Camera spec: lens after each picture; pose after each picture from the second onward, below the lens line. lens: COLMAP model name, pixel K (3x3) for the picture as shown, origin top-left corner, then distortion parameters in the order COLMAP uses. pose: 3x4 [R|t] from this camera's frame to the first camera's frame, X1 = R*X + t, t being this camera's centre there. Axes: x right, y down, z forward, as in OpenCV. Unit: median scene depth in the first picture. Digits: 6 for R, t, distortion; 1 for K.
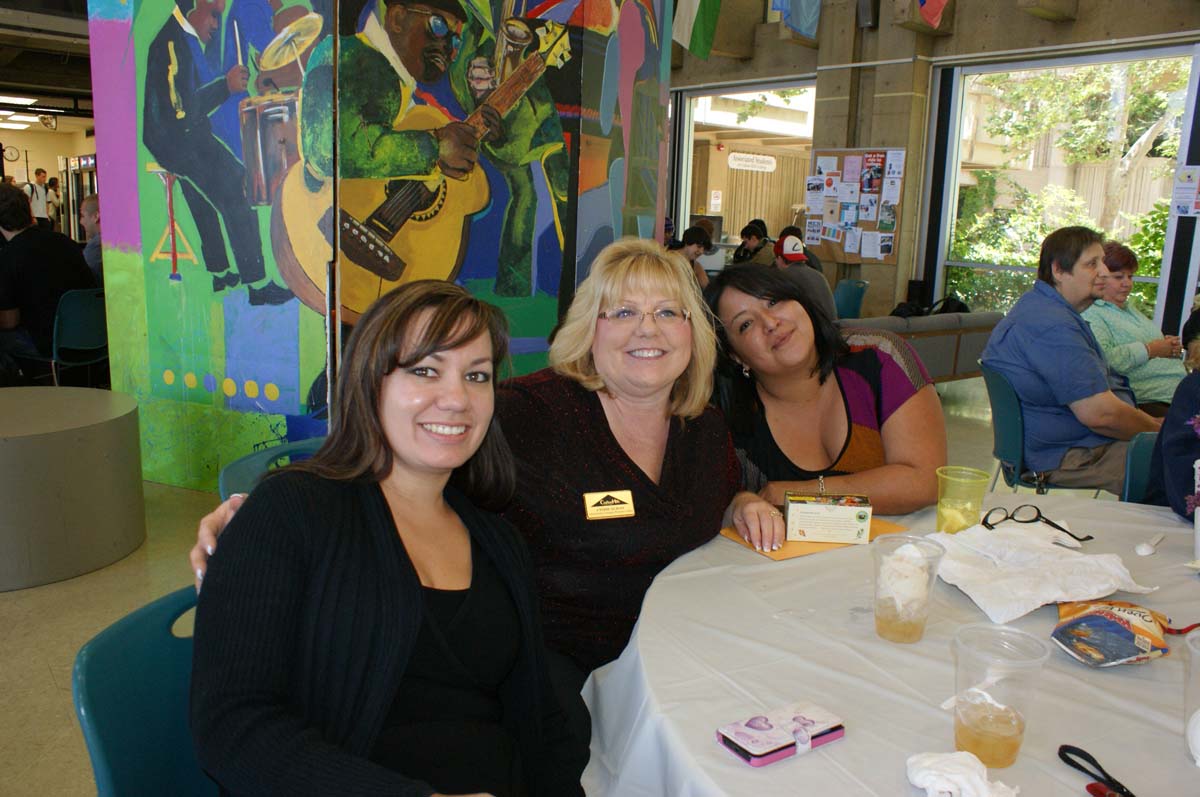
lens RADIAL K [[971.2, 0, 600.0], [0, 971.2, 398.5], [0, 0, 1]] dist [-0.162595, 0.161442]
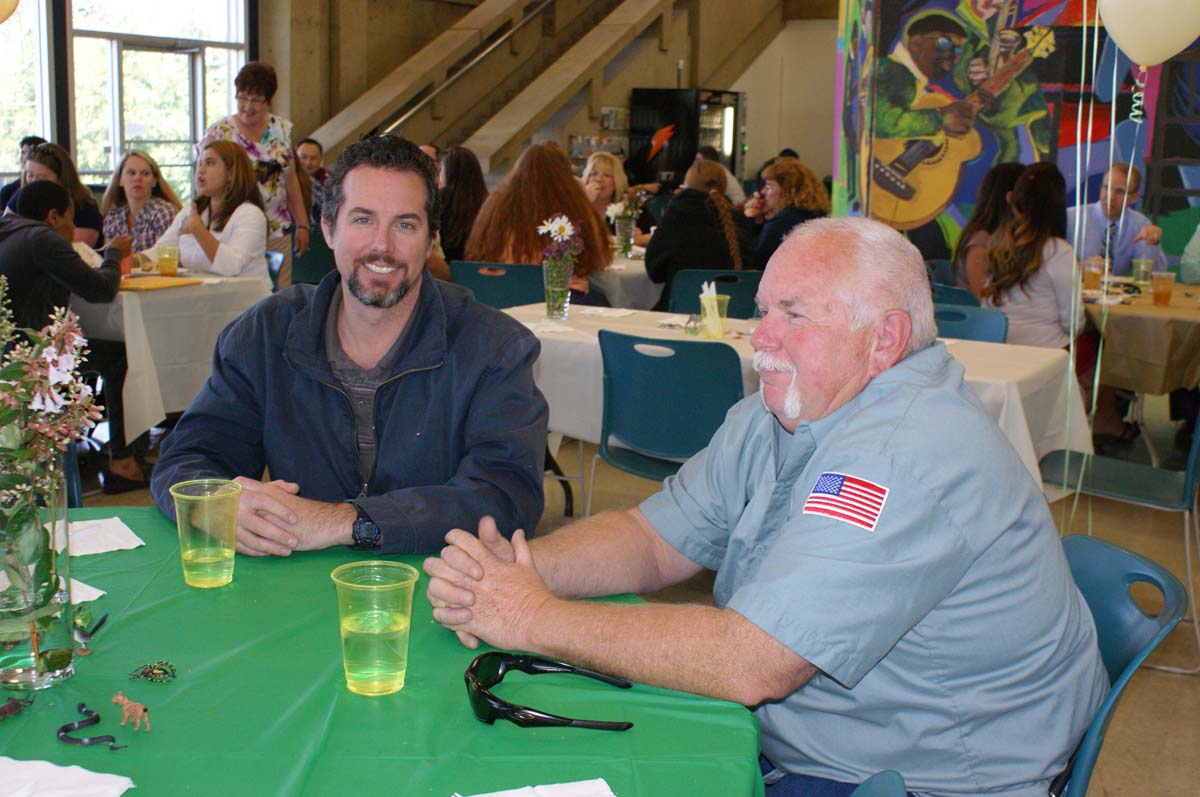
lens RADIAL K [[1440.7, 0, 600.0], [0, 1440.7, 398.5], [0, 0, 1]] dist [-0.082470, 0.083143]
pose [[0.364807, 0.143125, -0.920017, 1.841936], [-0.184104, 0.979694, 0.079408, 0.107930], [0.912700, 0.140411, 0.383749, -0.361608]]
